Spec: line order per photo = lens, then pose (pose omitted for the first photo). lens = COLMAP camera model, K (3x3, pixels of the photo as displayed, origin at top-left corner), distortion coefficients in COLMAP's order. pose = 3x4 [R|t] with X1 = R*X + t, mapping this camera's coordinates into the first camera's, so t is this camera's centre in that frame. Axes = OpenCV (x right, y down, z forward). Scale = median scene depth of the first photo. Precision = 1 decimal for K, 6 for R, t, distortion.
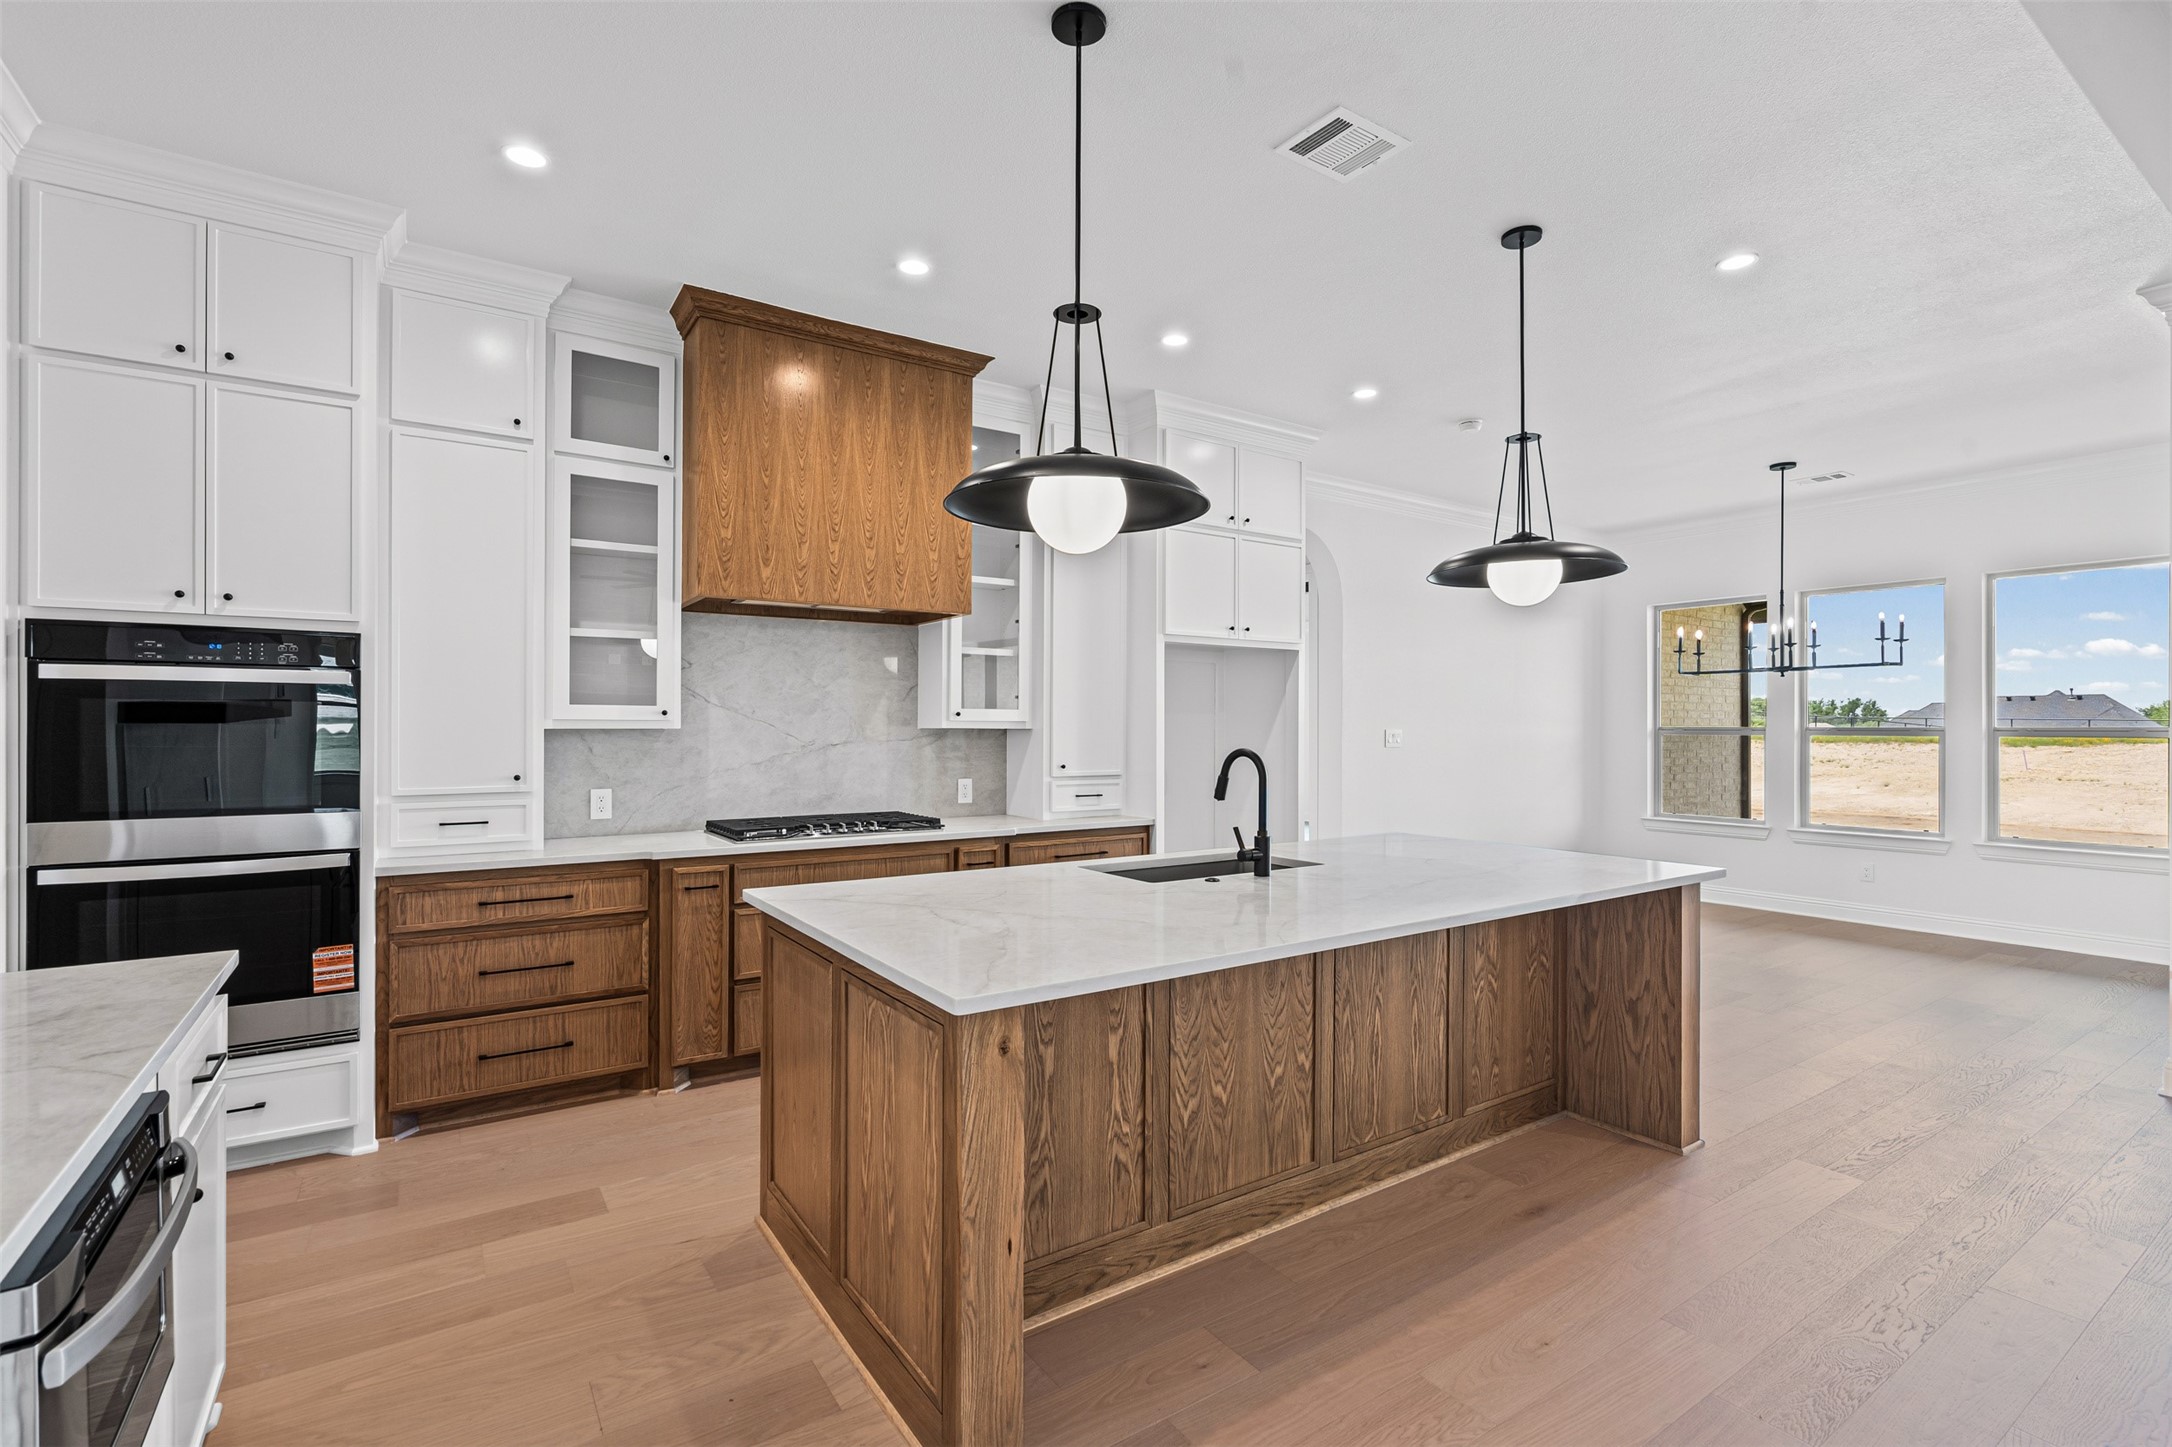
lens RADIAL K [[984.6, 0, 1084.2], [0, 984.6, 724.4], [0, 0, 1]] dist [-0.003471, 0.000393]
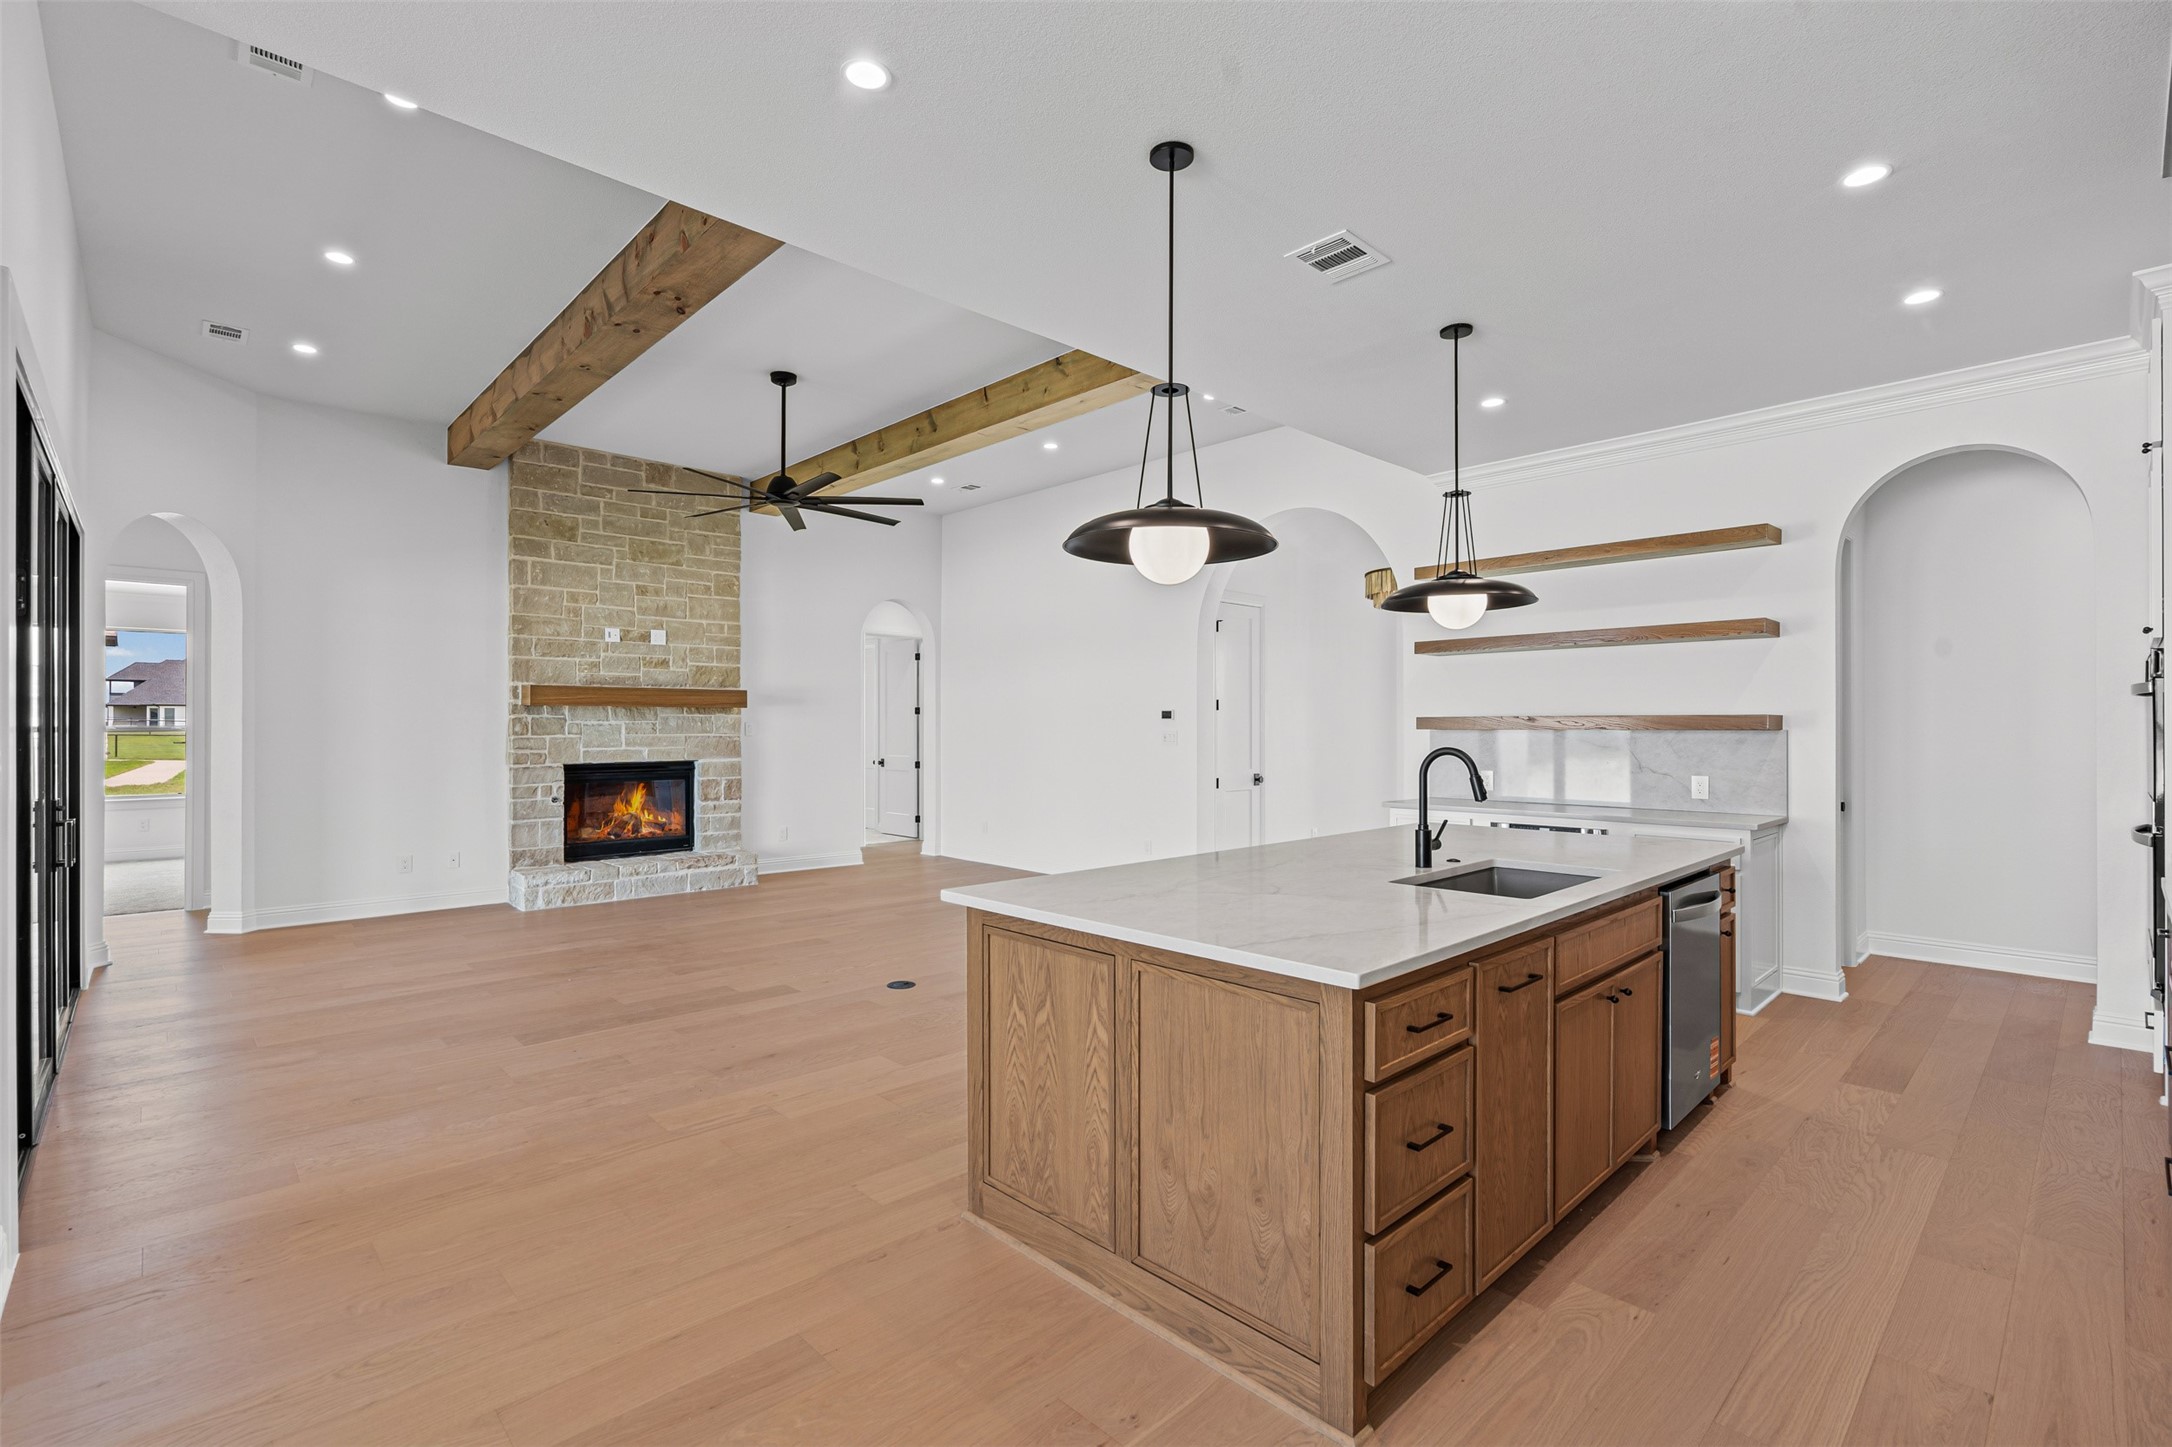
lens RADIAL K [[980.2, 0, 1086.0], [0, 980.2, 723.5], [0, 0, 1]] dist [-0.011224, 0.005752]
pose [[-0.985558, -0.003905, -0.169295, 0.663037], [-0.002815, 0.999974, -0.006678, 0.007529], [0.169317, -0.006105, -0.985543, 1.827478]]
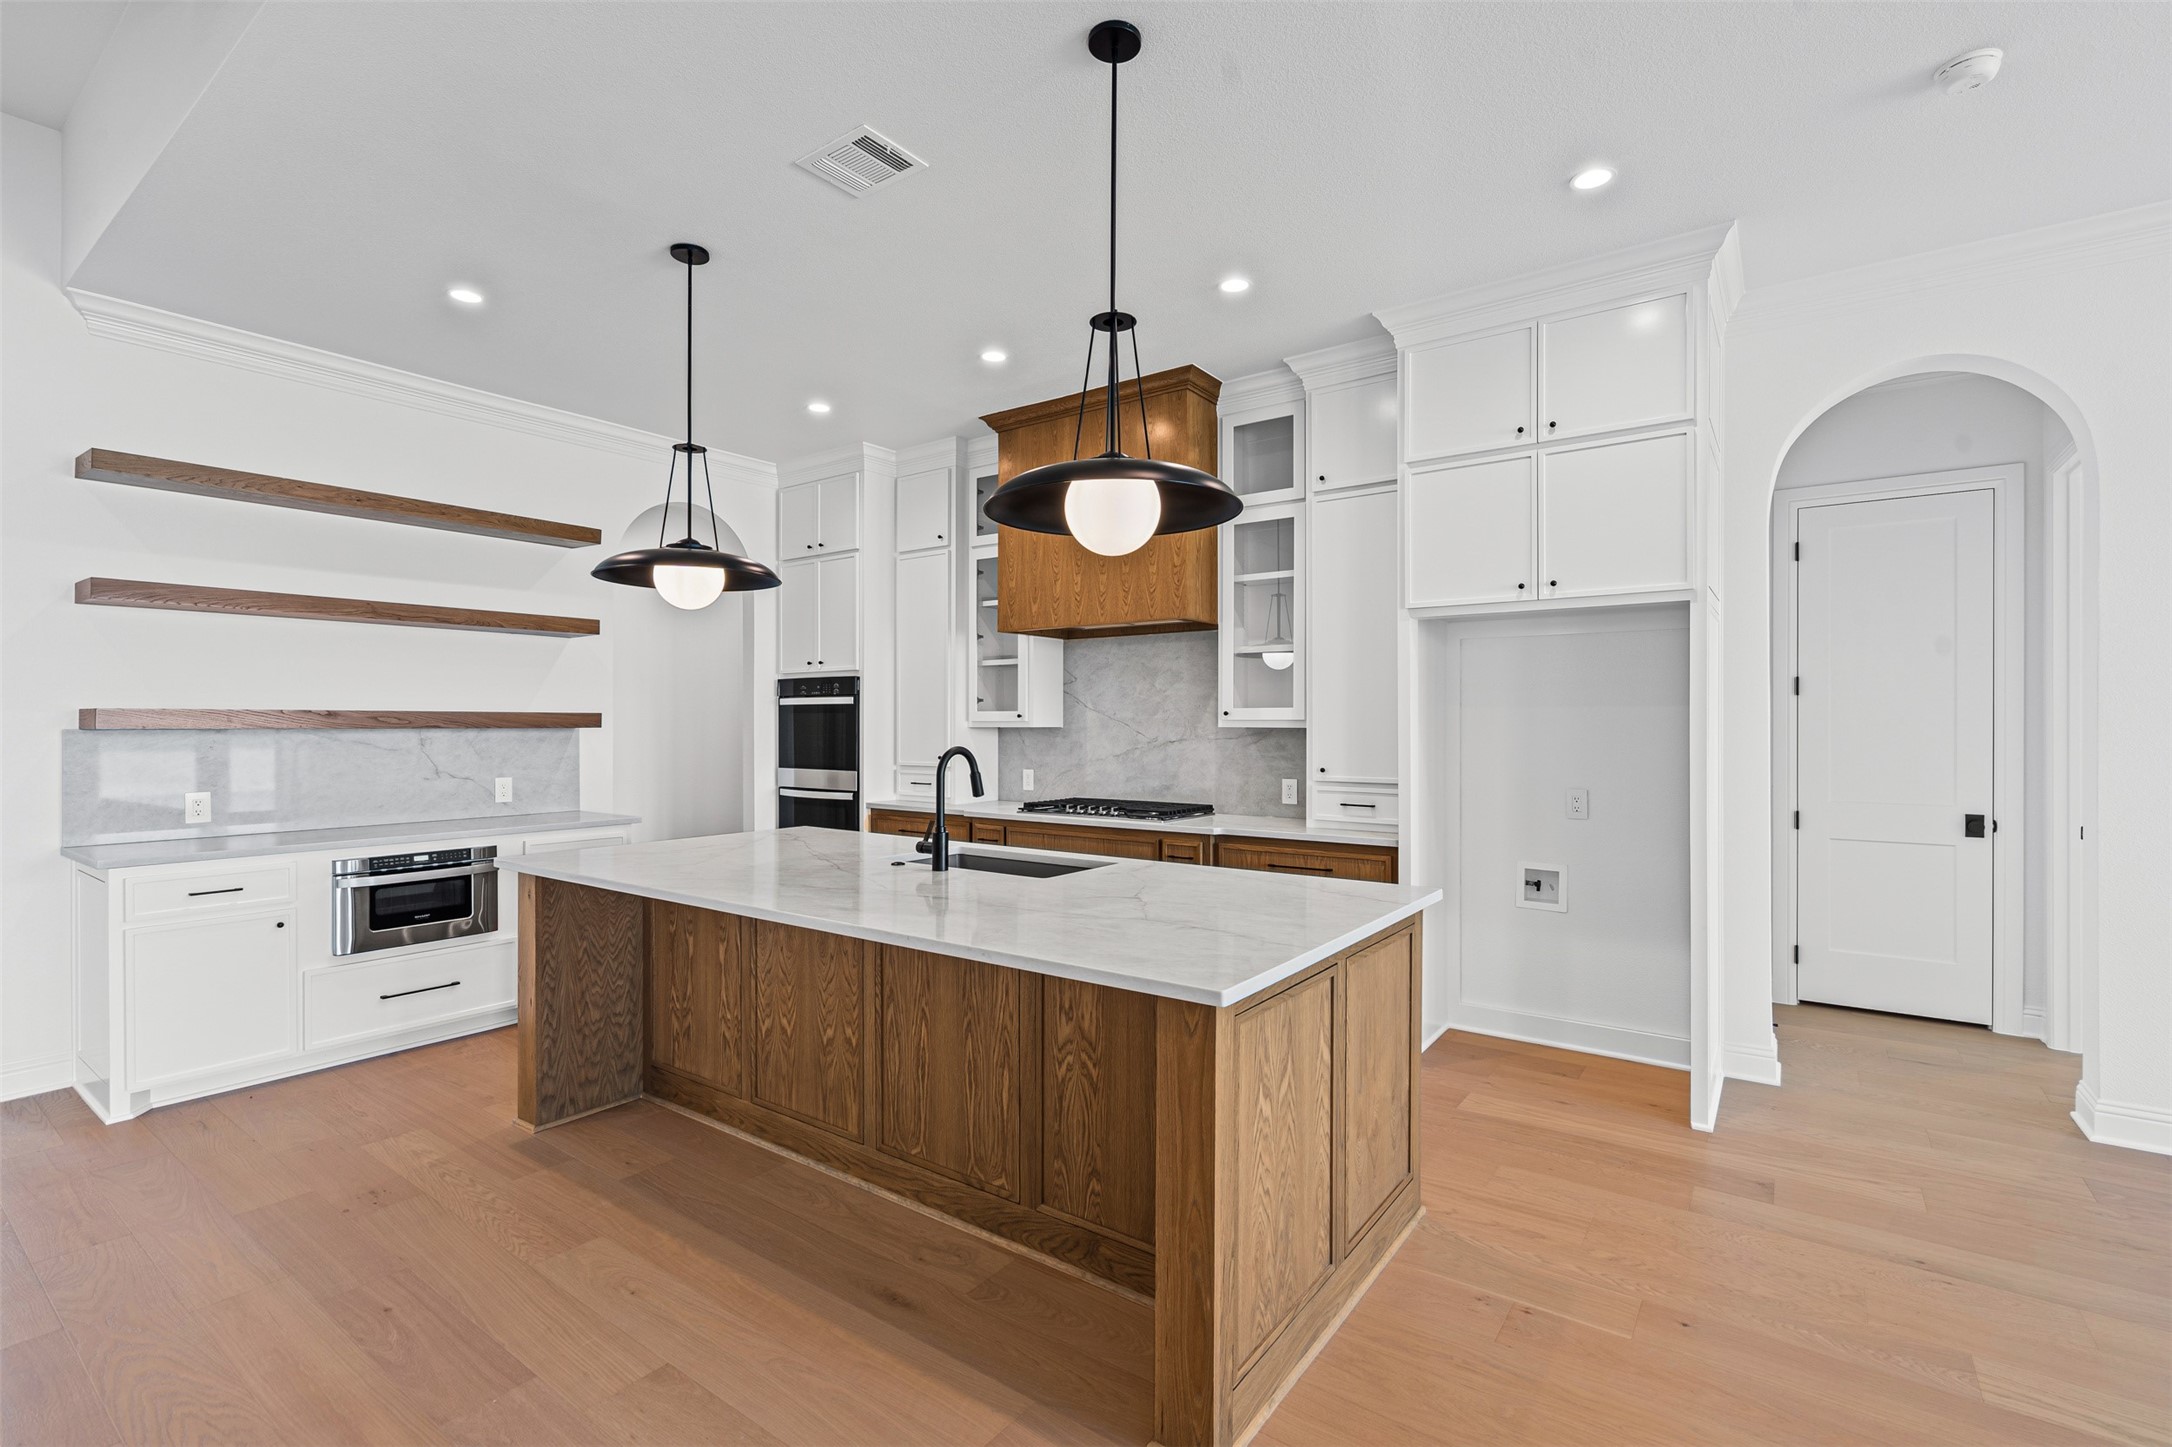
lens RADIAL K [[980.2, 0, 1086.0], [0, 980.2, 723.5], [0, 0, 1]] dist [-0.011224, 0.005752]
pose [[0.341154, -0.003033, -0.940002, 1.107395], [0.002448, 0.999994, -0.002339, 0.003037], [0.940004, -0.001503, 0.341160, 0.737536]]
